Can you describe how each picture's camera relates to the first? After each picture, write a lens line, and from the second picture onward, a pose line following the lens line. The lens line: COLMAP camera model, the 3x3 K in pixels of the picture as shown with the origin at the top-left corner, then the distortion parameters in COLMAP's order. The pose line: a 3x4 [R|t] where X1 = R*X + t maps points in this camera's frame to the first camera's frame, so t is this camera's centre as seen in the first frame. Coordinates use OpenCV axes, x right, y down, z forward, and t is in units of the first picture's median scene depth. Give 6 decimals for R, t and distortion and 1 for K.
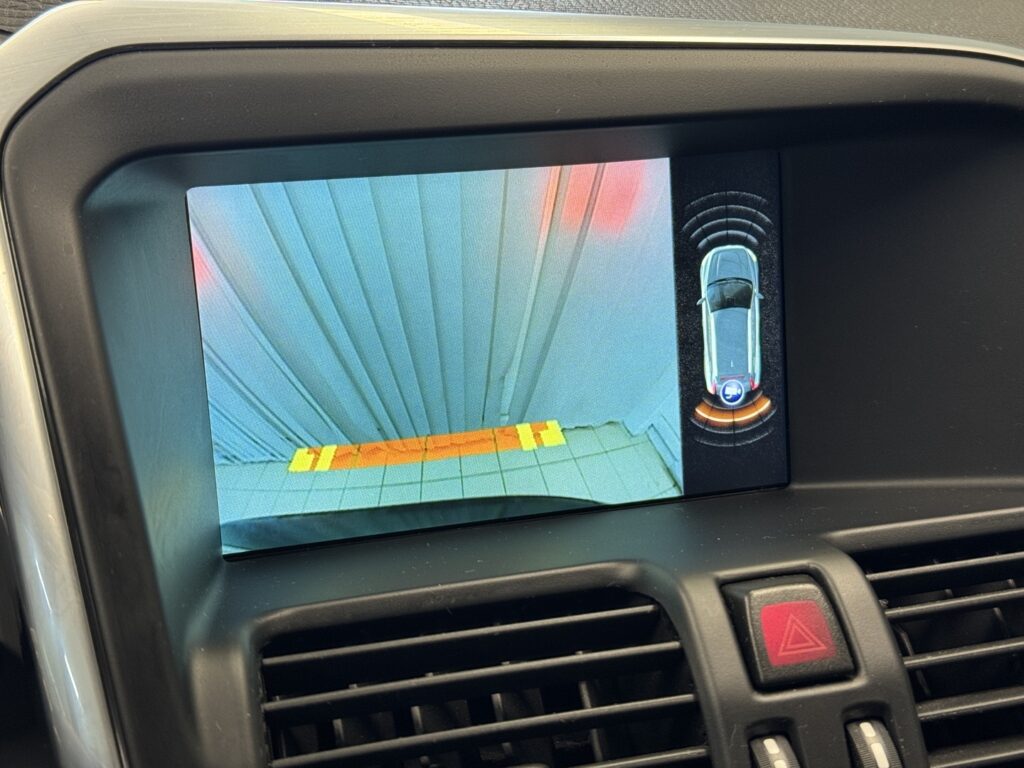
lens RADIAL K [[1460.8, 0, 511.1], [0, 1460.8, 400.7], [0, 0, 1]] dist [0.228783, -0.660263]
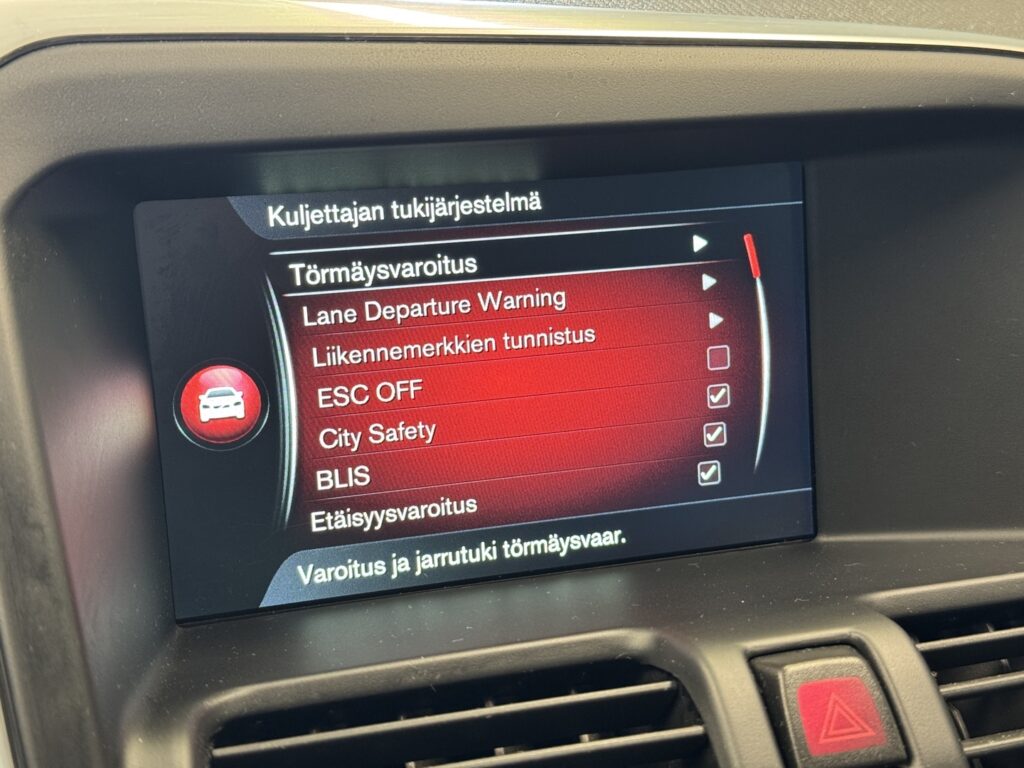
lens RADIAL K [[1460.8, 0, 511.1], [0, 1460.8, 400.7], [0, 0, 1]] dist [0.228783, -0.660263]
pose [[0.999965, -0.000808, 0.008379, -0.003804], [0.001031, 0.999644, -0.026657, -0.002261], [-0.008355, 0.026665, 0.999610, 0.135718]]
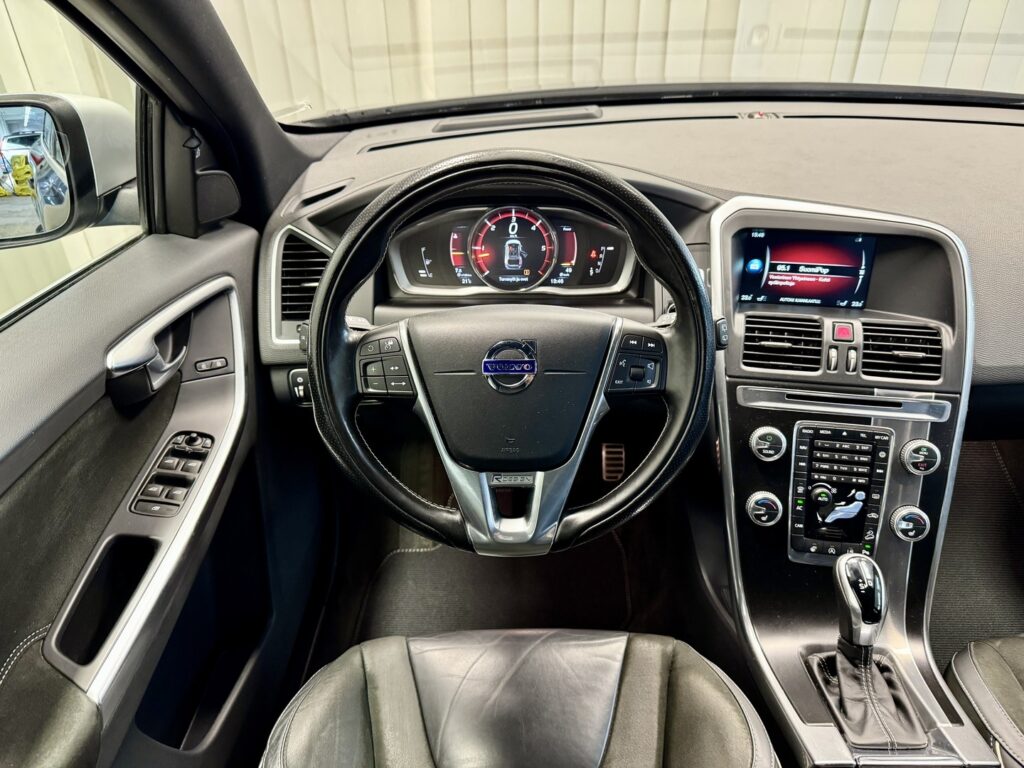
lens RADIAL K [[720.9, 0, 512.0], [0, 720.9, 384.0], [0, 0, 1]] dist [-0.005543, -0.008235]
pose [[0.893734, 0.229779, -0.385281, 0.160145], [-0.142766, 0.959892, 0.241298, -0.133072], [0.425273, -0.160651, 0.890693, -1.949987]]
